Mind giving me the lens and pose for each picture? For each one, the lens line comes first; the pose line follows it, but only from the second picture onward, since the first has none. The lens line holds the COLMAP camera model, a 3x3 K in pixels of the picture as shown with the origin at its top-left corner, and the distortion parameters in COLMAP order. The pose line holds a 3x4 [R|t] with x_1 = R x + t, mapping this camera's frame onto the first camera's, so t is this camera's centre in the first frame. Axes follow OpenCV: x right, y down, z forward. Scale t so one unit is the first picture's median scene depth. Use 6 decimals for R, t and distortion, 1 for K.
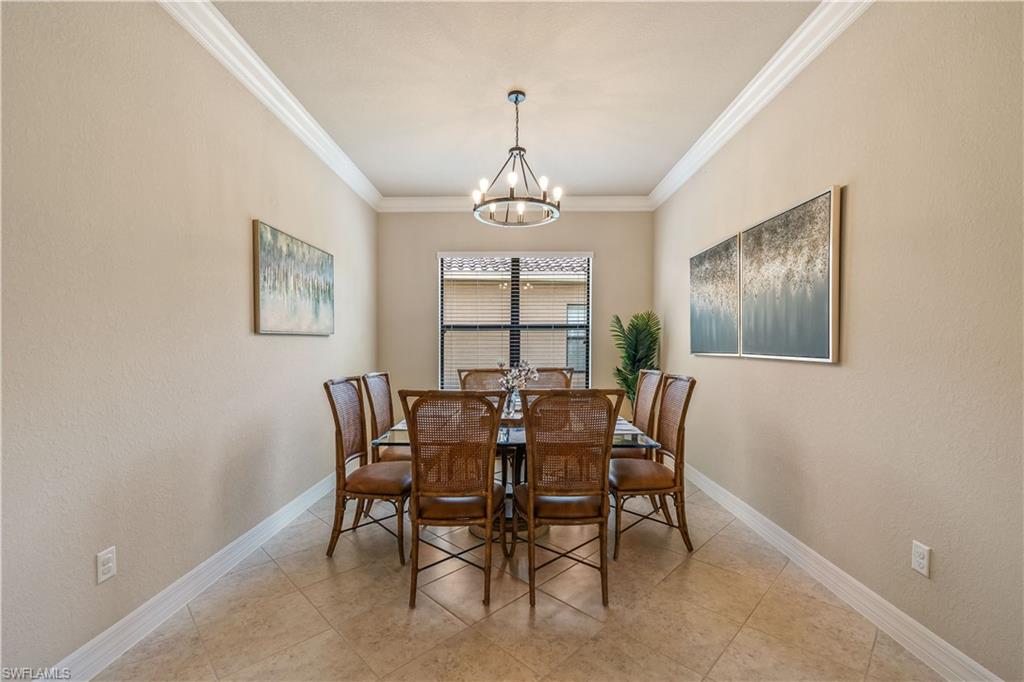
lens RADIAL K [[439.4, 0, 515.8], [0, 439.4, 360.7], [0, 0, 1]] dist [-0.002377, 0.000016]
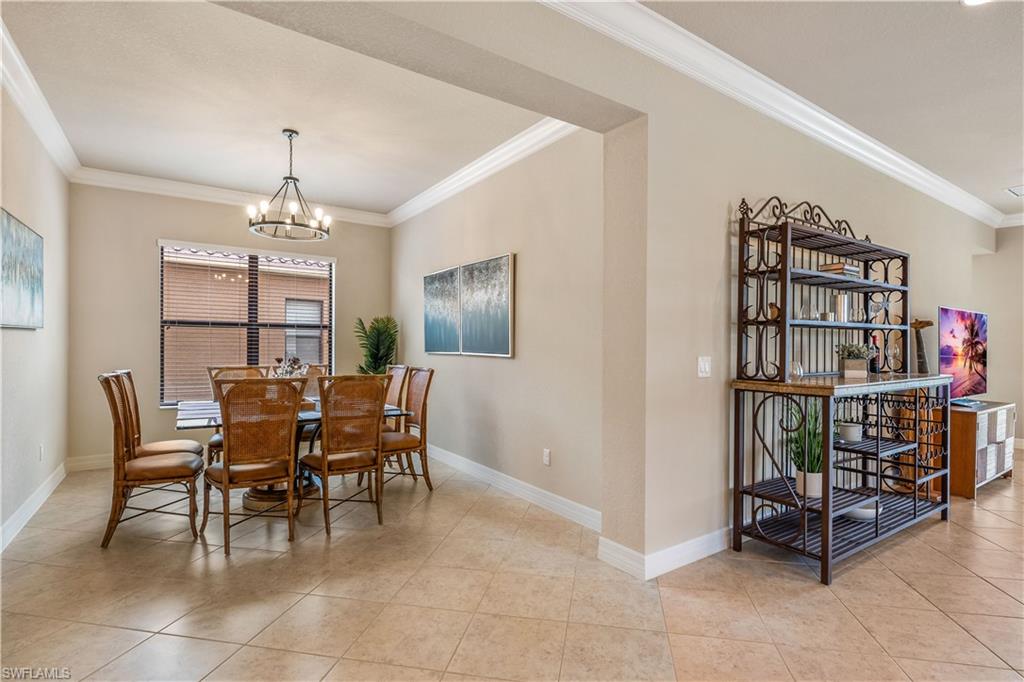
lens RADIAL K [[492.3, 0, 511.8], [0, 492.3, 351.6], [0, 0, 1]] dist [-0.003218, -0.000428]
pose [[0.834334, 0.003951, 0.551245, -0.231935], [0.008132, 0.999777, -0.019474, 0.015613], [-0.551199, 0.020731, 0.834116, -0.424383]]
